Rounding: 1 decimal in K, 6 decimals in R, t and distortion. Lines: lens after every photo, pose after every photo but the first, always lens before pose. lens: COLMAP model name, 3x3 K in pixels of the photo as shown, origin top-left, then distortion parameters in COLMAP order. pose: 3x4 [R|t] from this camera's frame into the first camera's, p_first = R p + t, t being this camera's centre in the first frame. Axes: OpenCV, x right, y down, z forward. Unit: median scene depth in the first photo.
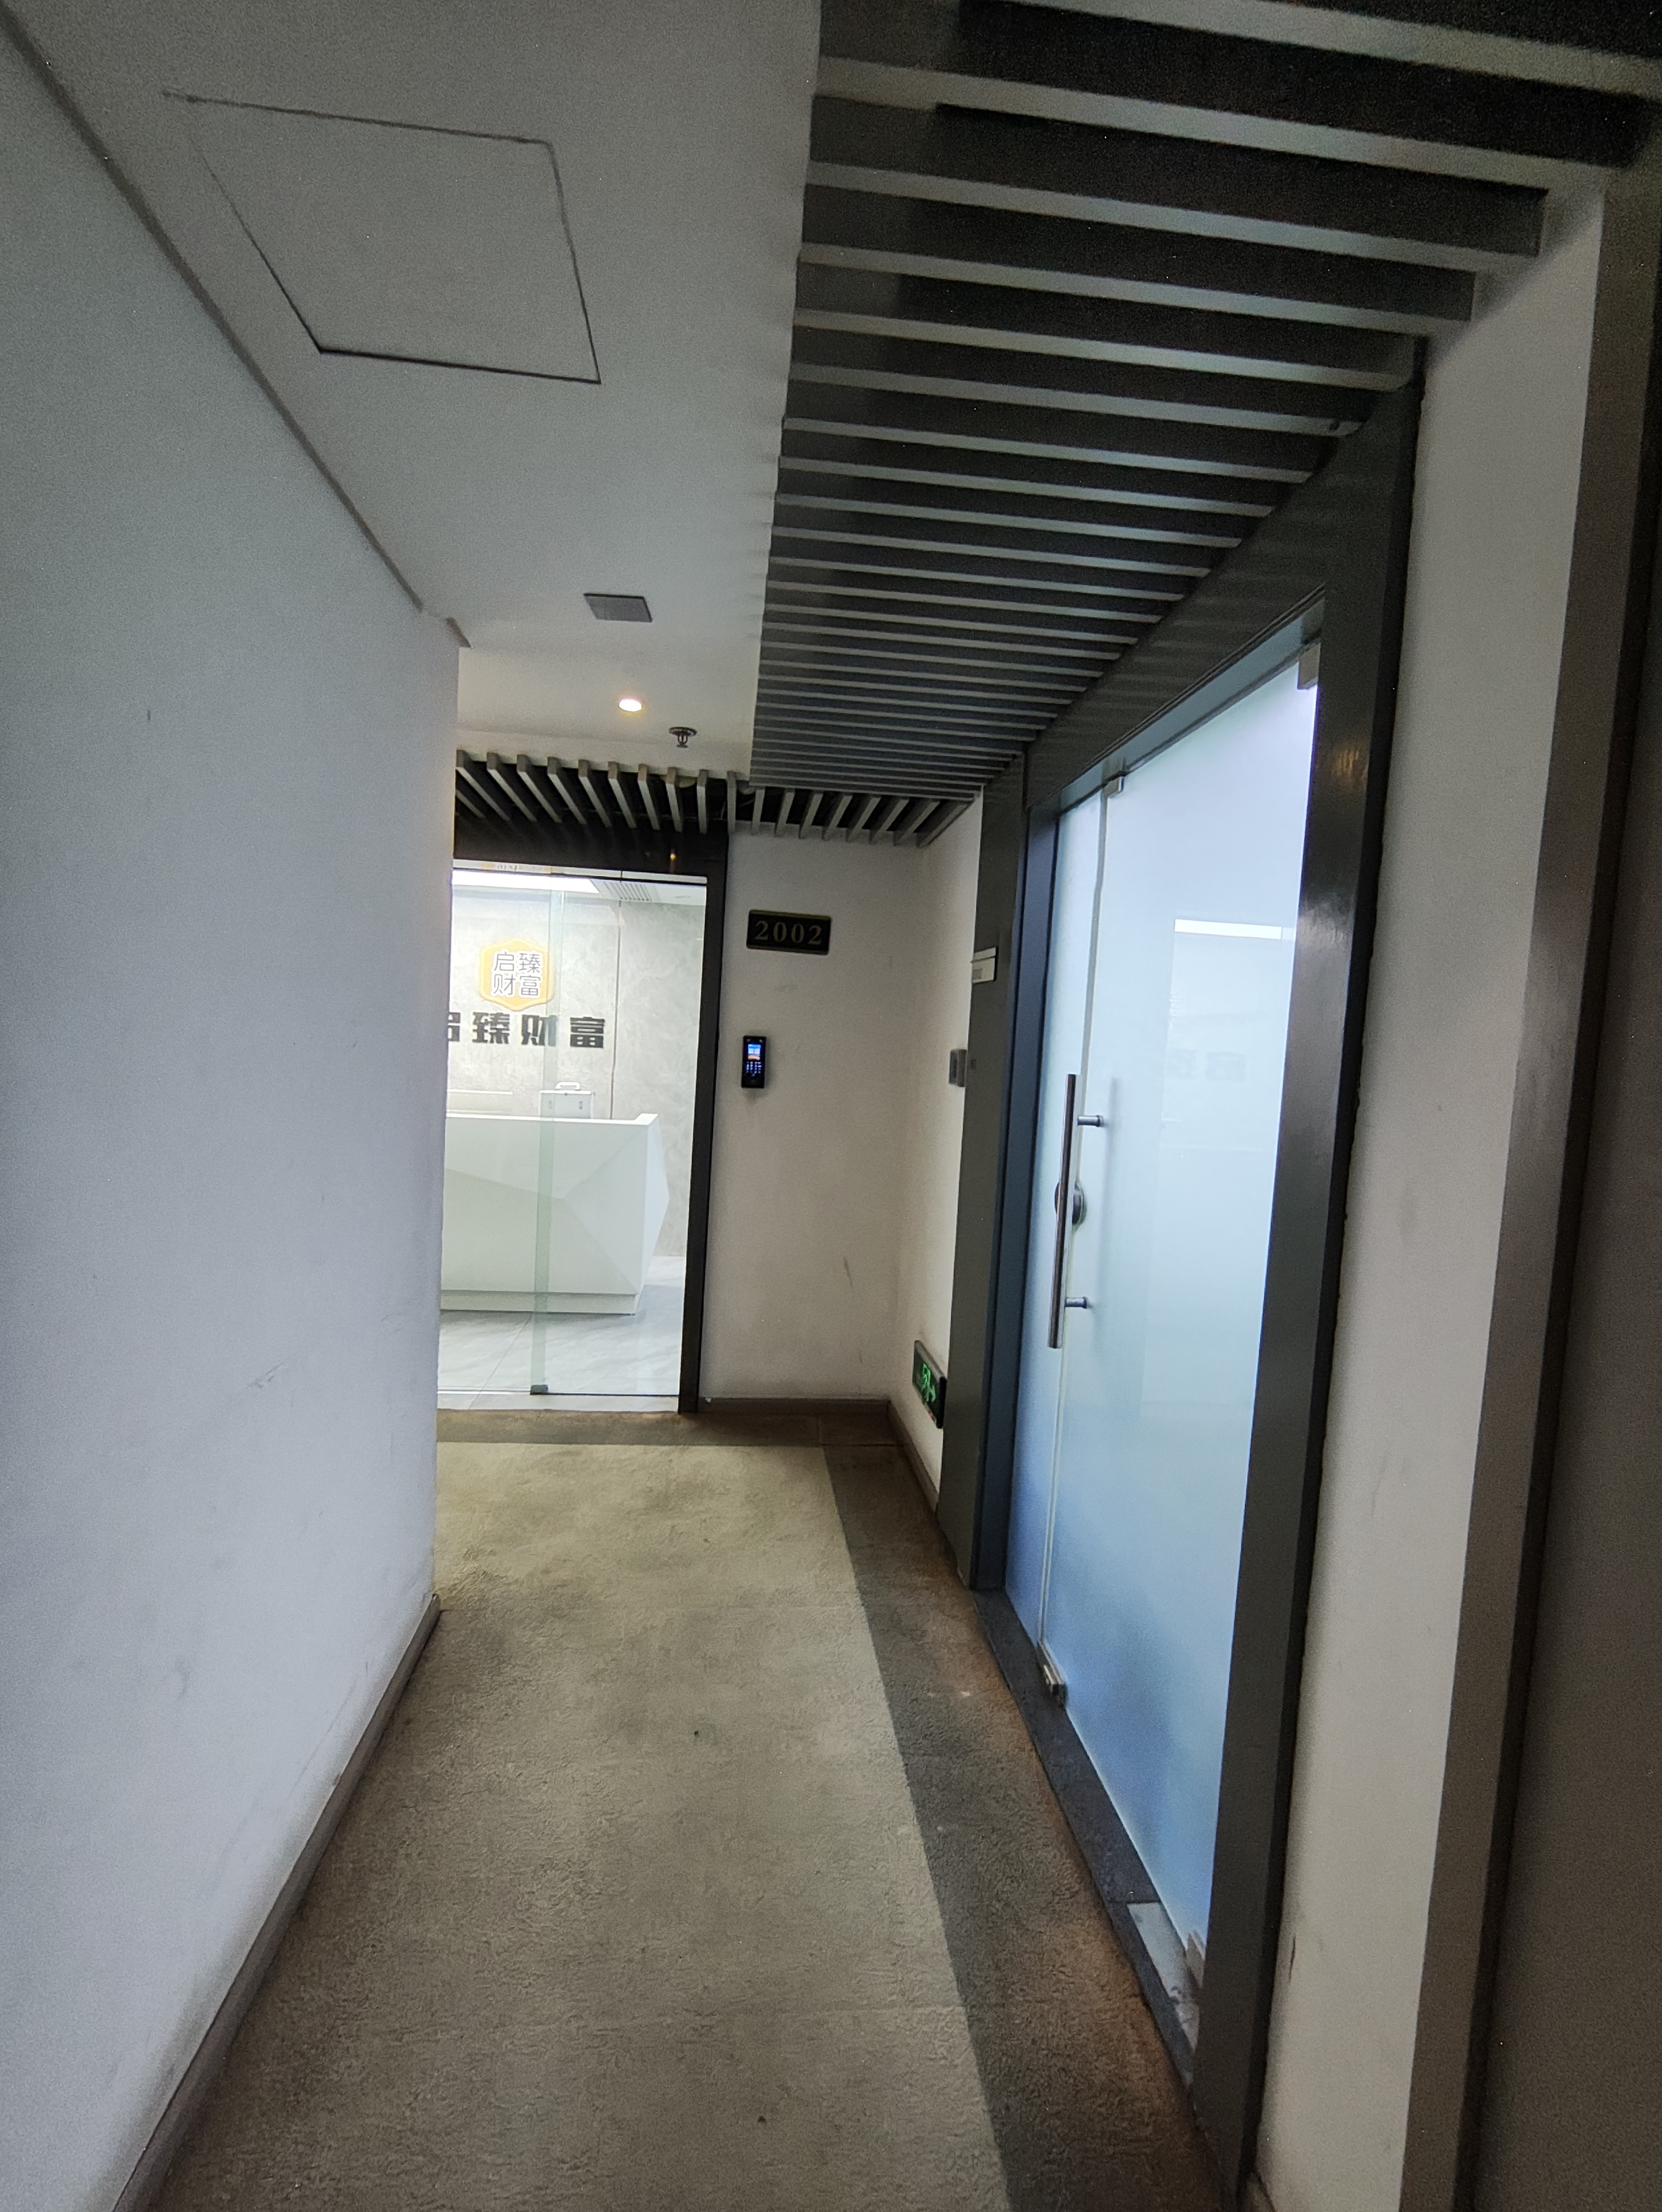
lens RADIAL K [[987.8, 0, 825.9], [0, 987.8, 1110.0], [0, 0, 1]] dist [0.000179, 0.000004]
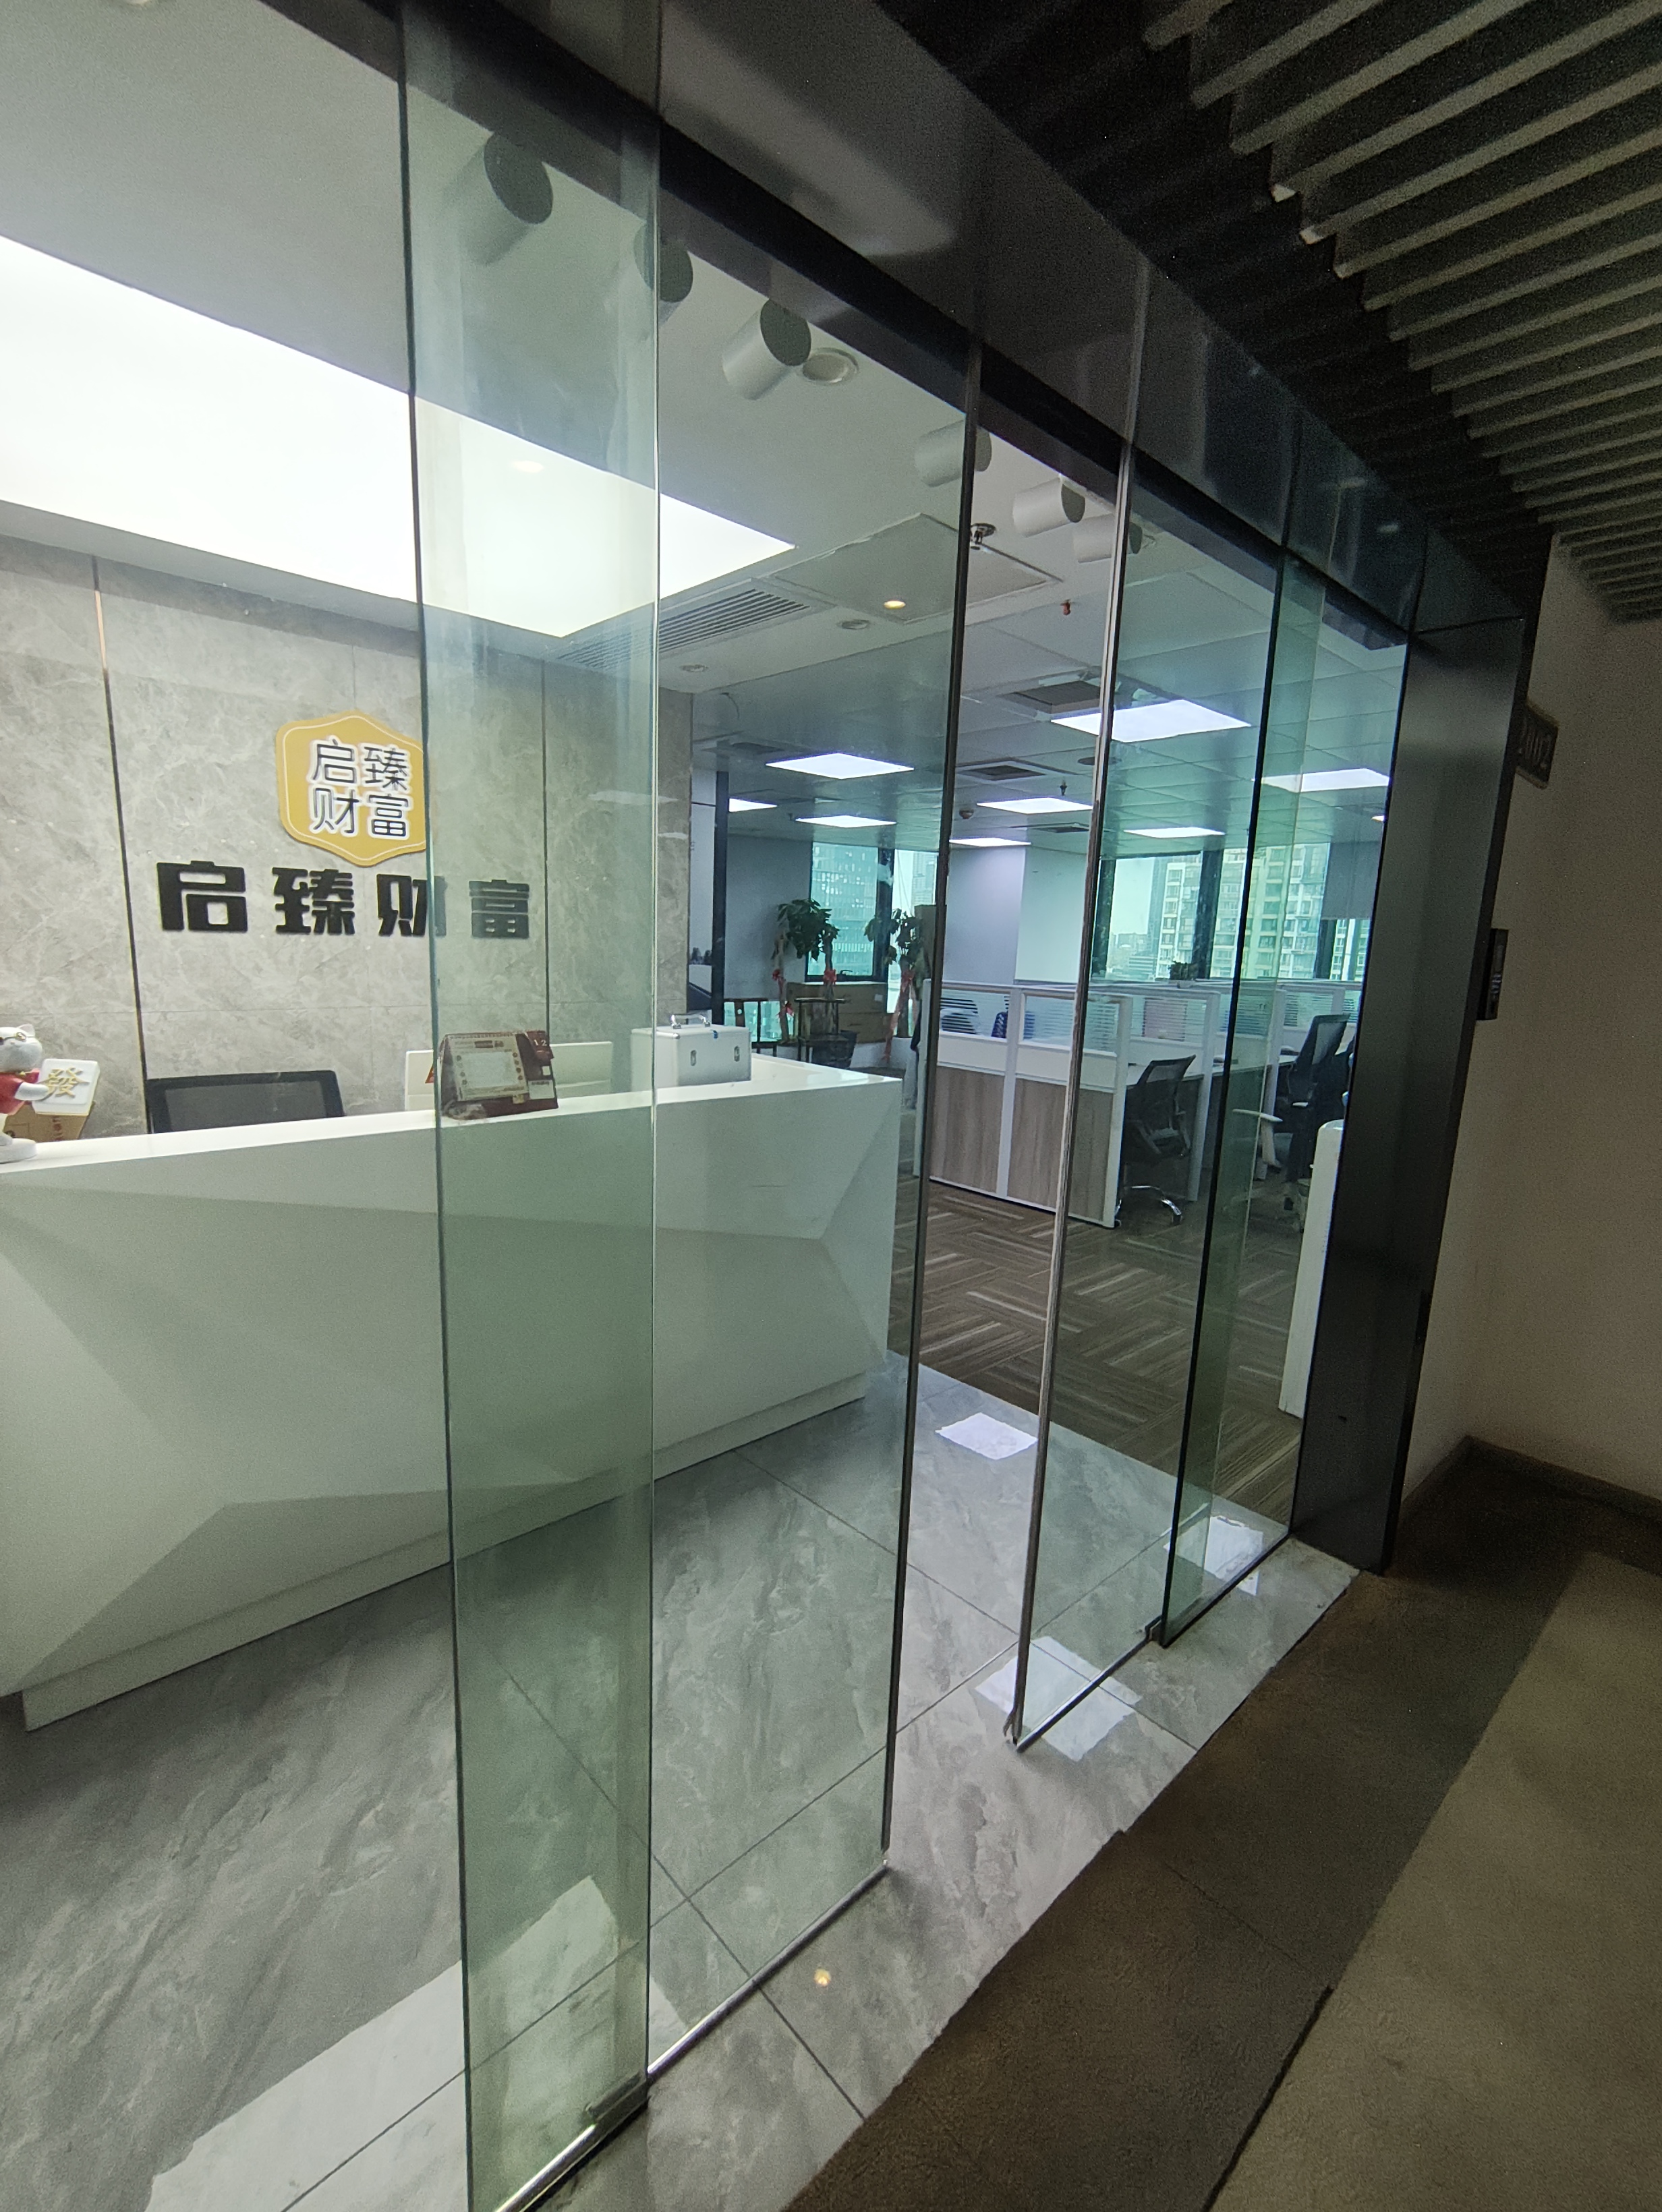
lens RADIAL K [[987.8, 0, 830.4], [0, 987.8, 1109.8], [0, 0, 1]] dist [0.000179, 0.000004]
pose [[0.794929, -0.126750, 0.593314, -0.436218], [0.035681, 0.986008, 0.162835, -0.052230], [-0.605652, -0.108272, 0.788329, 0.452887]]
